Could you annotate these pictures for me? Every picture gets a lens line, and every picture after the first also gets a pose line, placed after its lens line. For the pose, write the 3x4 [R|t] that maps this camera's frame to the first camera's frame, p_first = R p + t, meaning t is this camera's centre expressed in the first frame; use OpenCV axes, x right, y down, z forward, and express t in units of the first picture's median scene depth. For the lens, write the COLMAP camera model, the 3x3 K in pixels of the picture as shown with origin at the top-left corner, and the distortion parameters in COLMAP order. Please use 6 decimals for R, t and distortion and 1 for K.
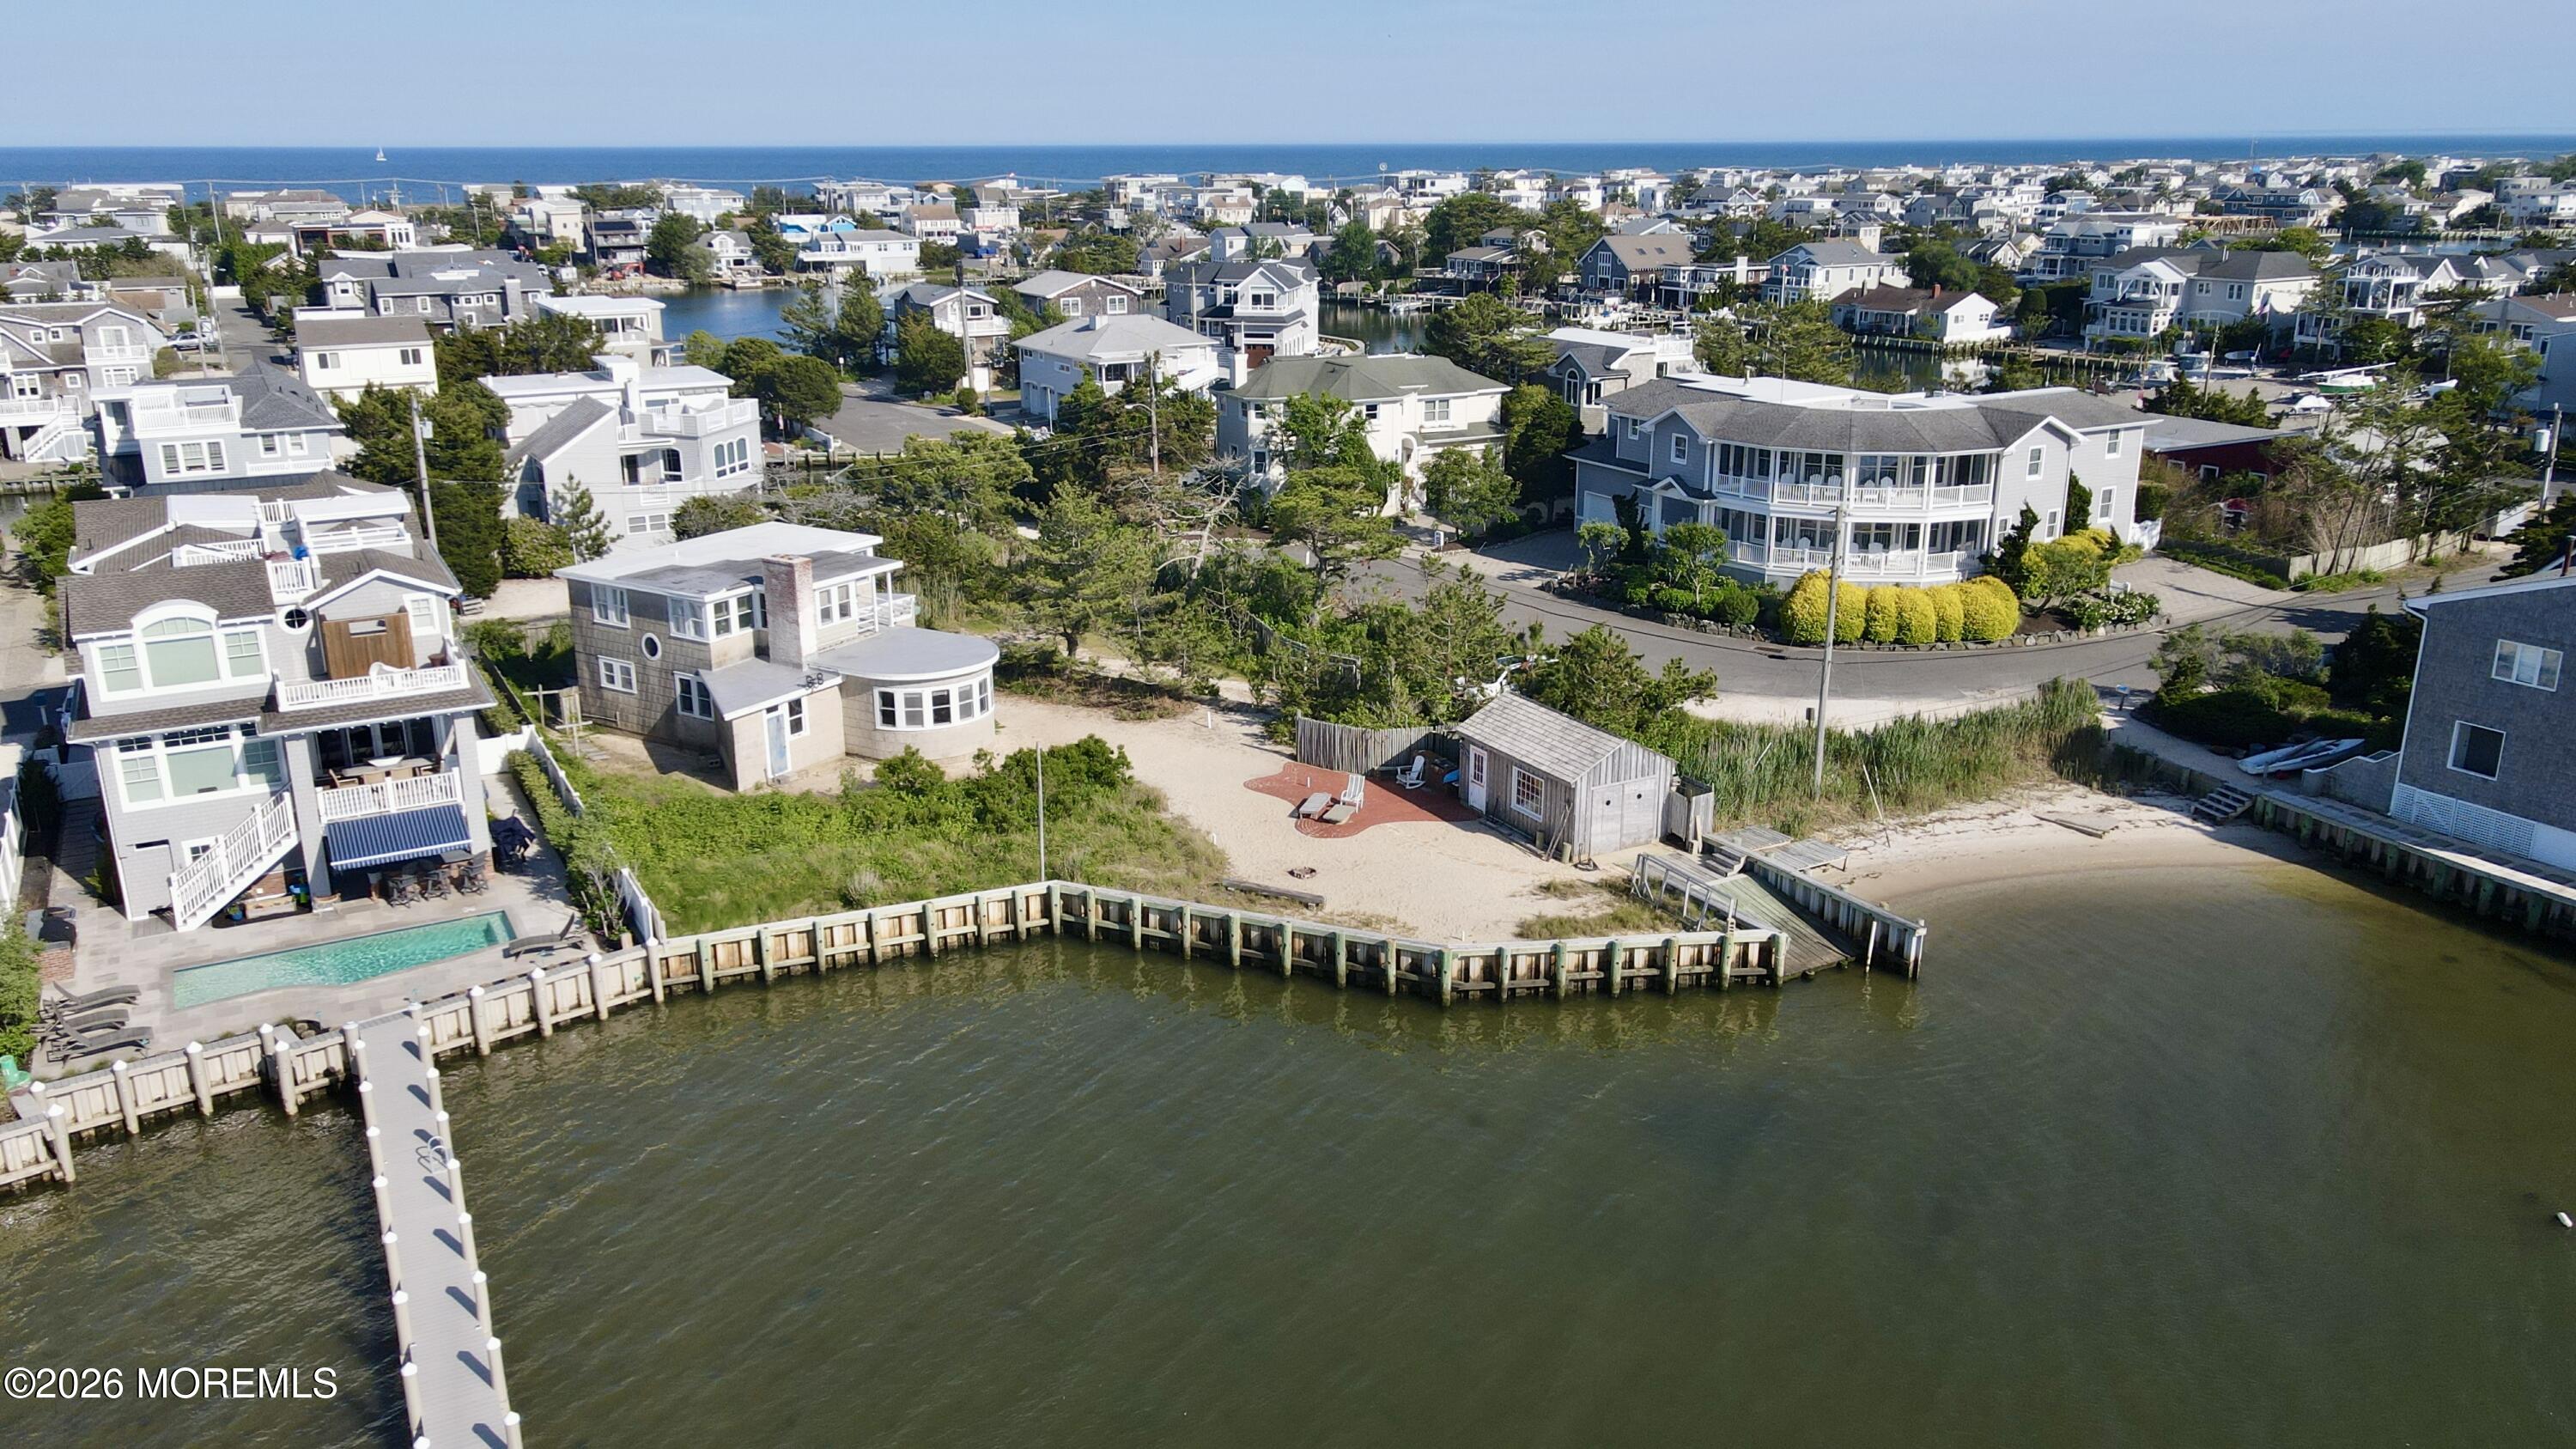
lens RADIAL K [[1892.2, 0, 1286.3], [0, 1892.2, 725.2], [0, 0, 1]] dist [-0.010083, 0.056082]
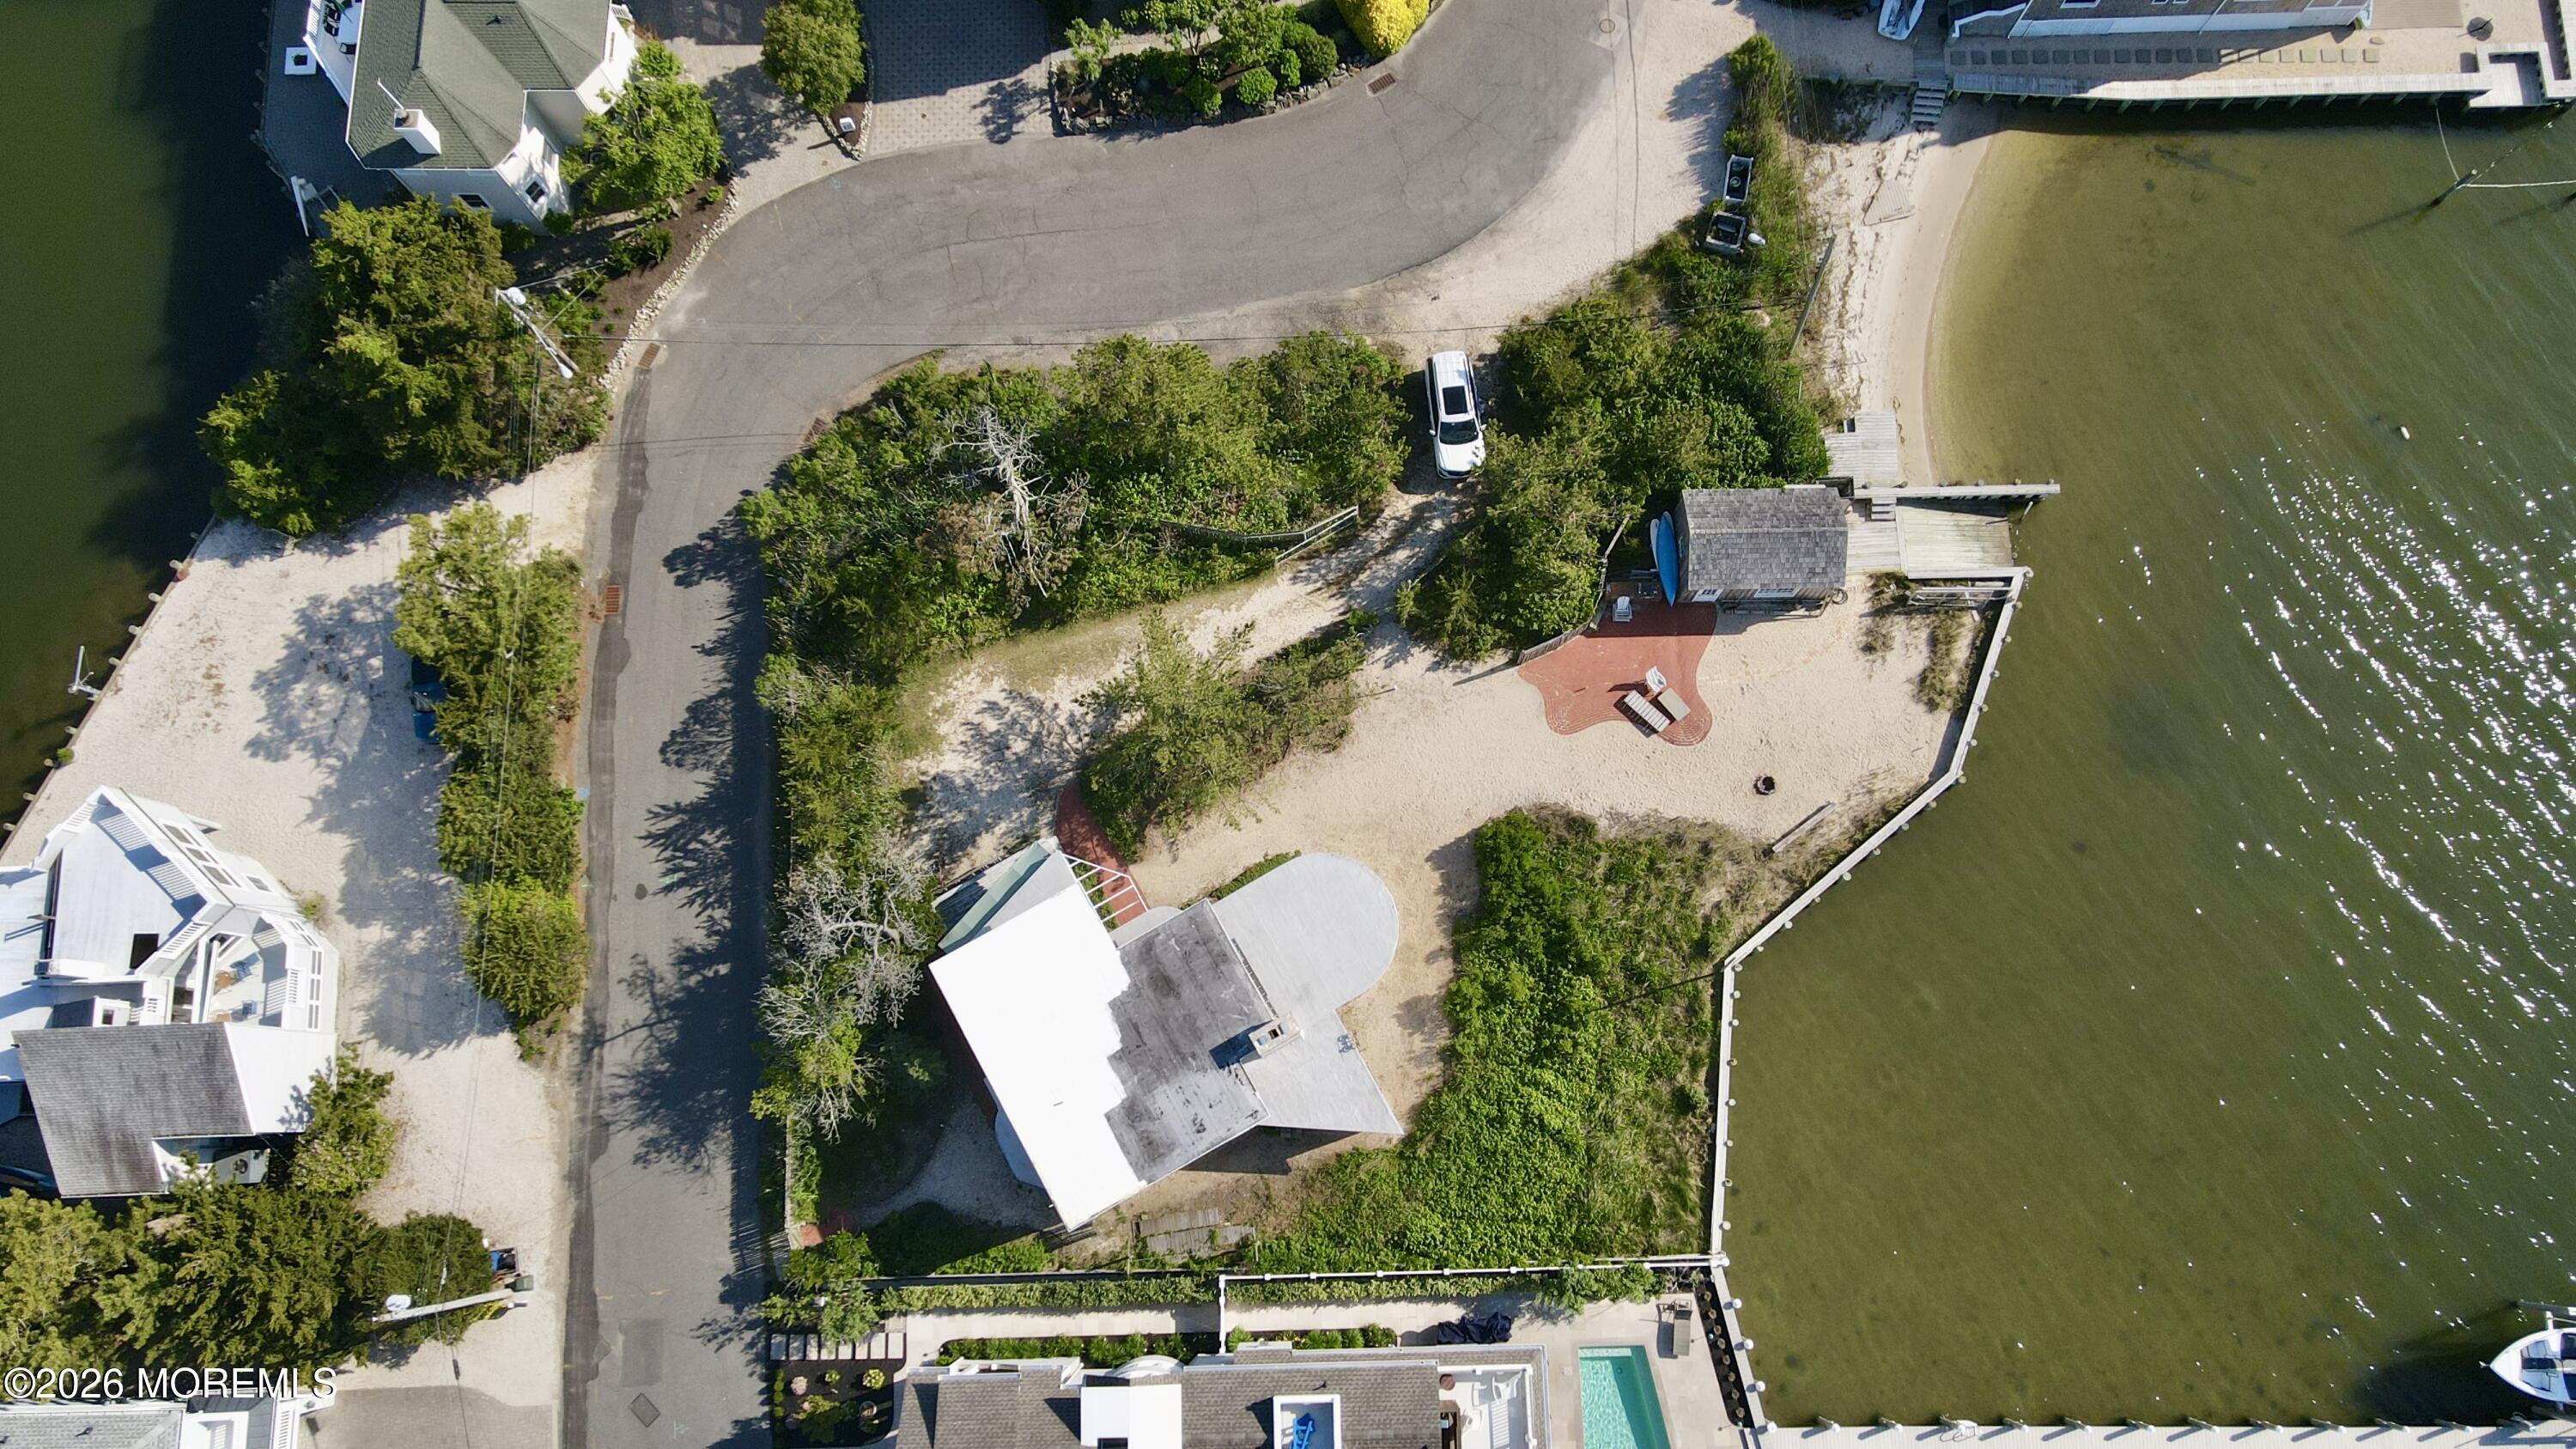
lens RADIAL K [[1860.5, 0, 1280.1], [0, 1860.5, 724.2], [0, 0, 1]] dist [-0.003549, 0.036059]
pose [[0.473637, -0.860383, 0.188173, -0.284256], [0.264419, 0.342718, 0.901458, -0.947796], [-0.840090, -0.377207, 0.389825, 0.621320]]
